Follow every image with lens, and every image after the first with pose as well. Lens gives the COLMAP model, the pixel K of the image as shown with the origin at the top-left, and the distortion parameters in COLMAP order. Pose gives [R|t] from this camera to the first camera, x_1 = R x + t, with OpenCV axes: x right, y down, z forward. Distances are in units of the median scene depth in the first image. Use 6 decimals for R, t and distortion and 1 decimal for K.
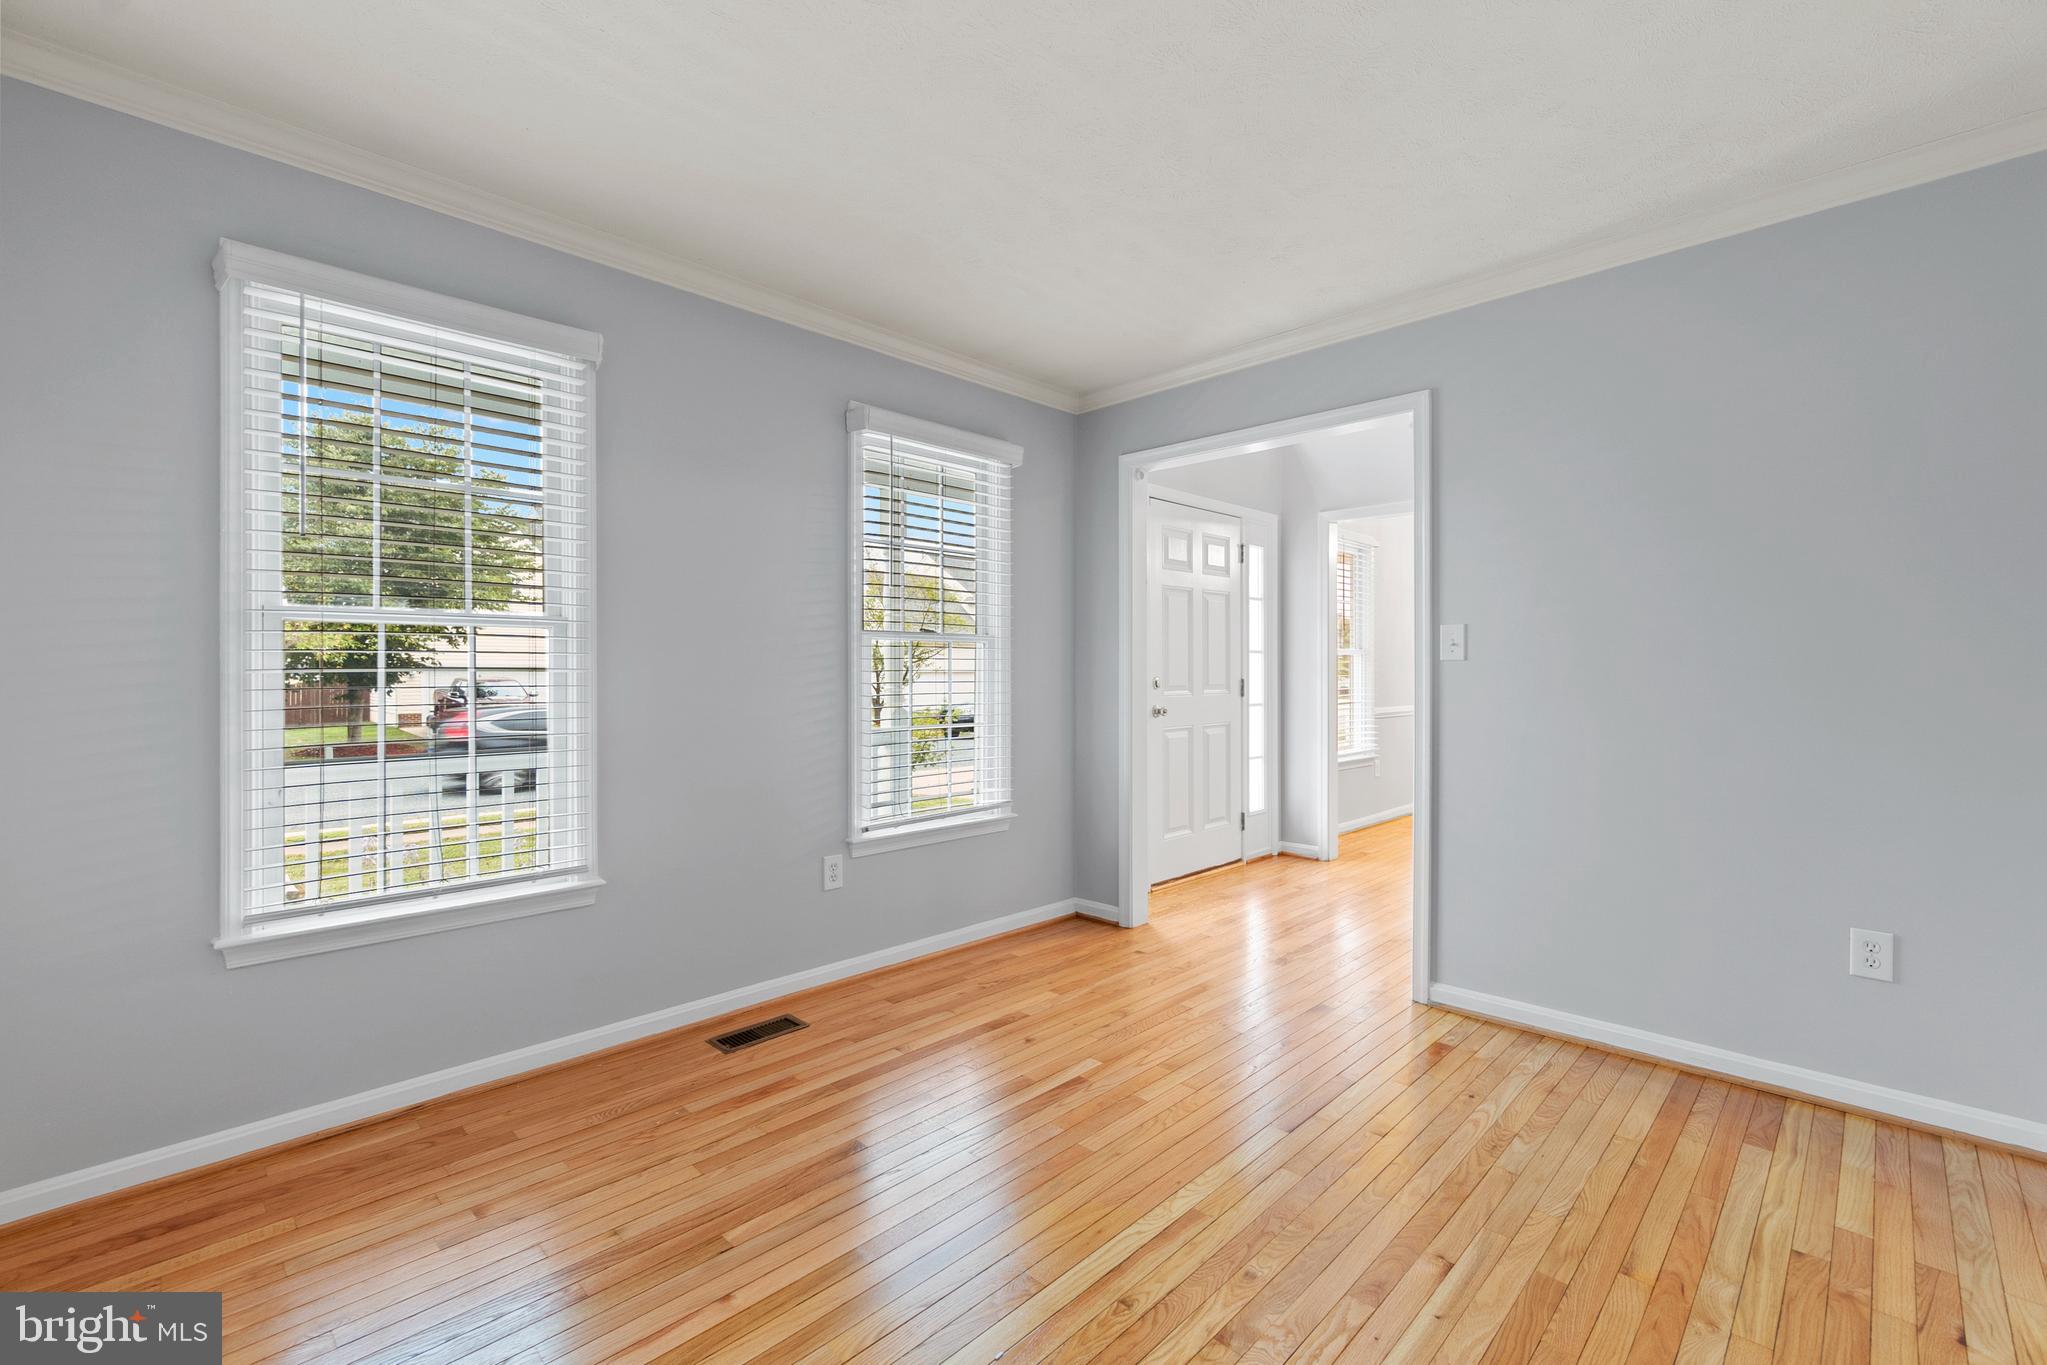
lens RADIAL K [[877.1, 0, 994.2], [0, 877.1, 682.2], [0, 0, 1]] dist [-0.001372, -0.000046]
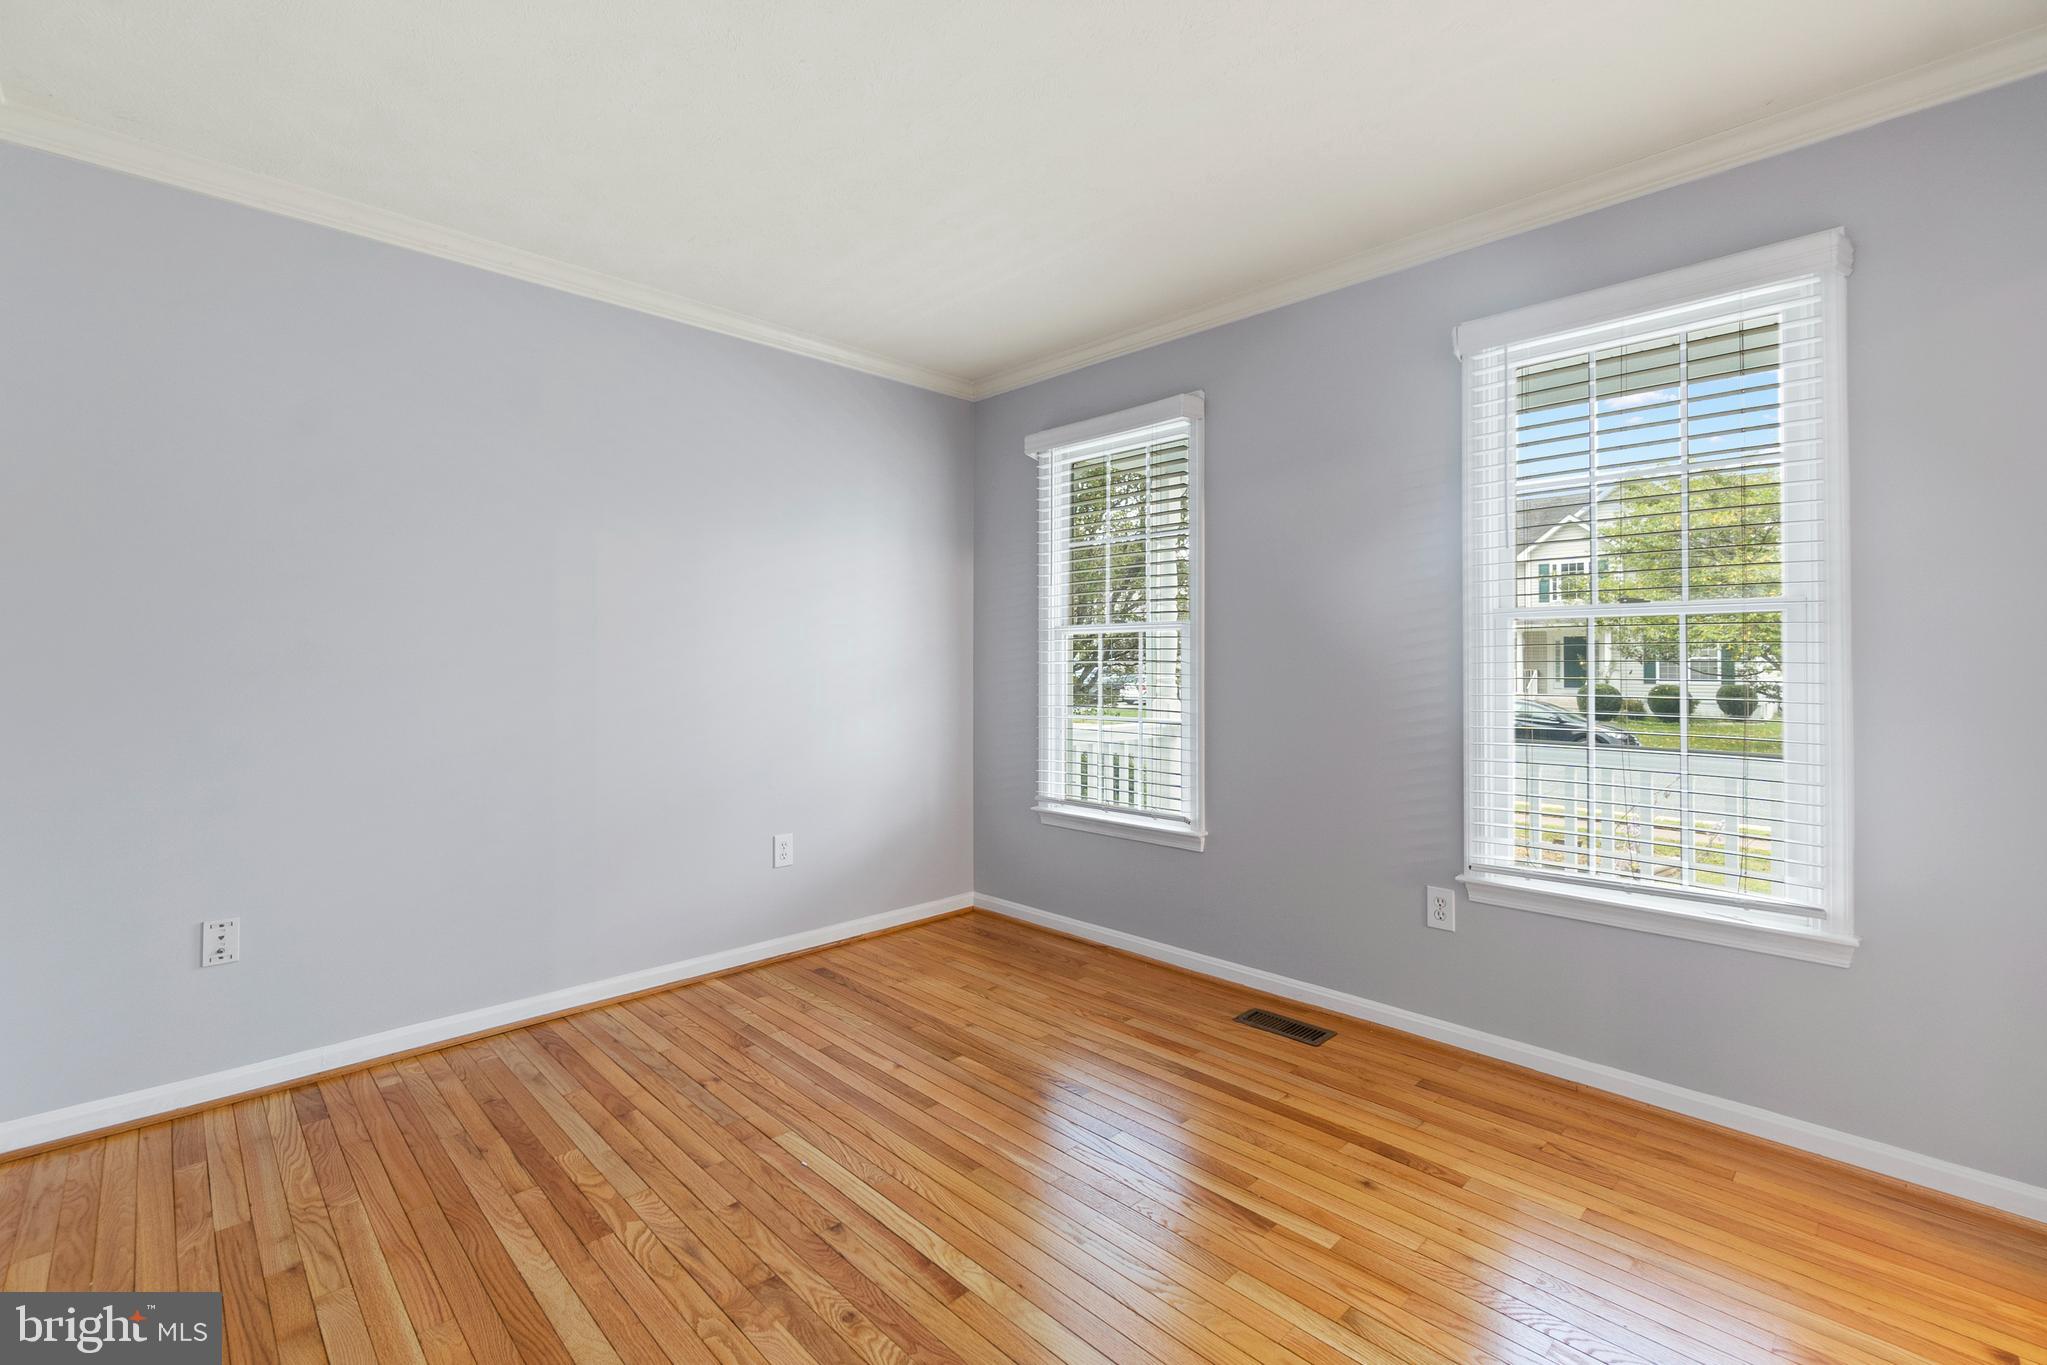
lens RADIAL K [[880.8, 0, 1038.8], [0, 880.8, 677.5], [0, 0, 1]] dist [0.000829, 0.000488]
pose [[0.021172, 0.016400, -0.999641, 0.765311], [-0.013380, 0.999781, 0.016118, -0.009046], [0.999686, 0.013034, 0.021386, 0.739839]]
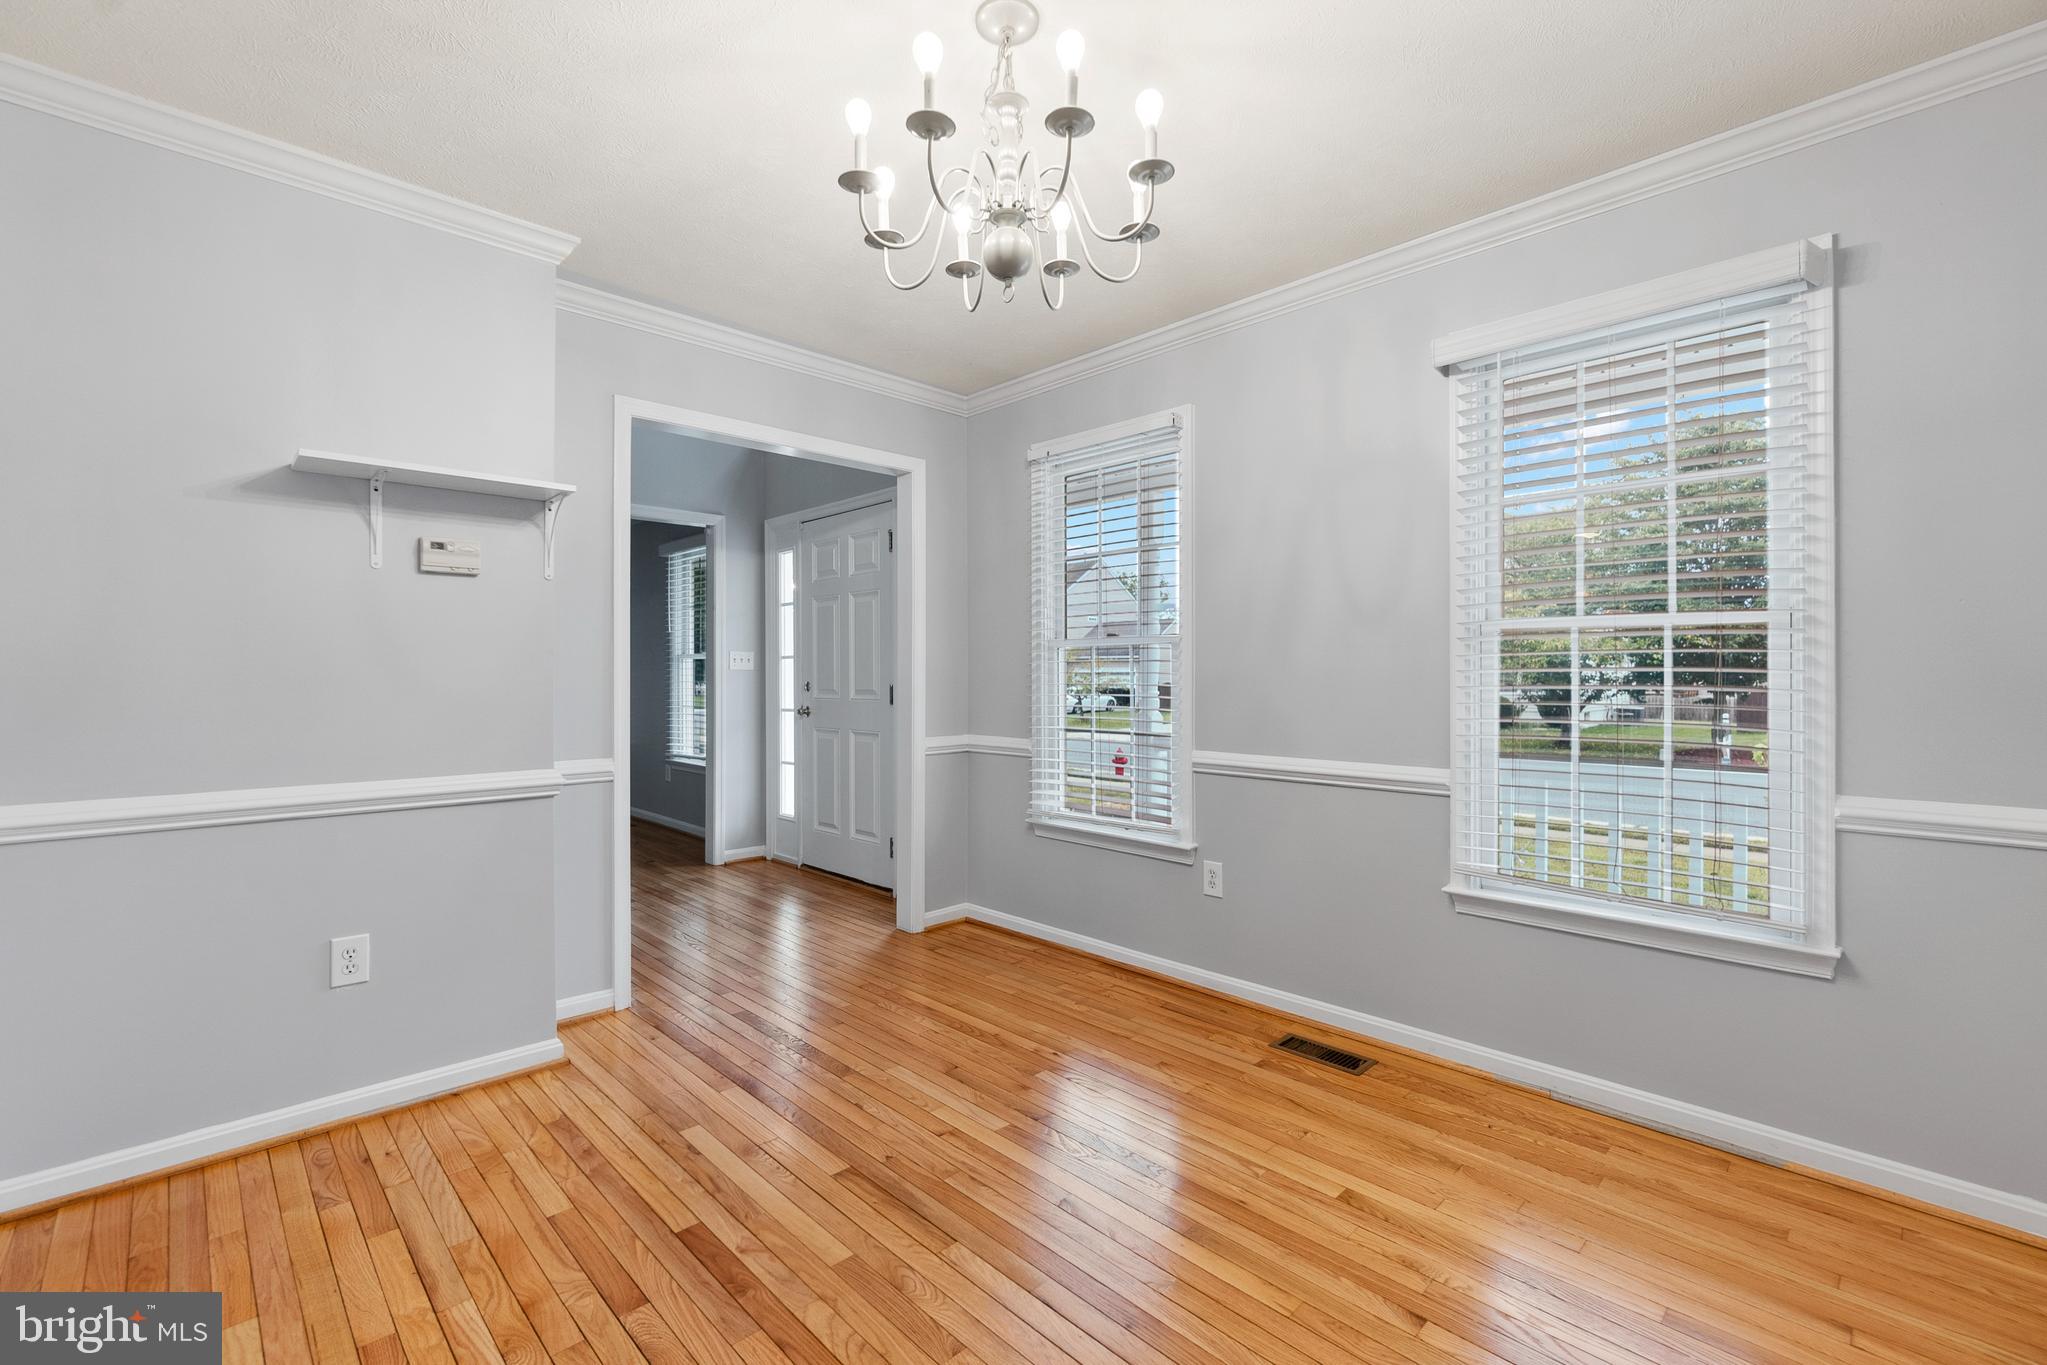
lens RADIAL K [[896.3, 0, 1024.2], [0, 896.3, 677.5], [0, 0, 1]] dist [-0.002863, -0.000349]
pose [[-0.006279, 0.003139, -0.999975, 0.779264], [-0.007974, 0.999963, 0.003189, -0.009196], [0.999948, 0.007994, -0.006254, 0.753327]]
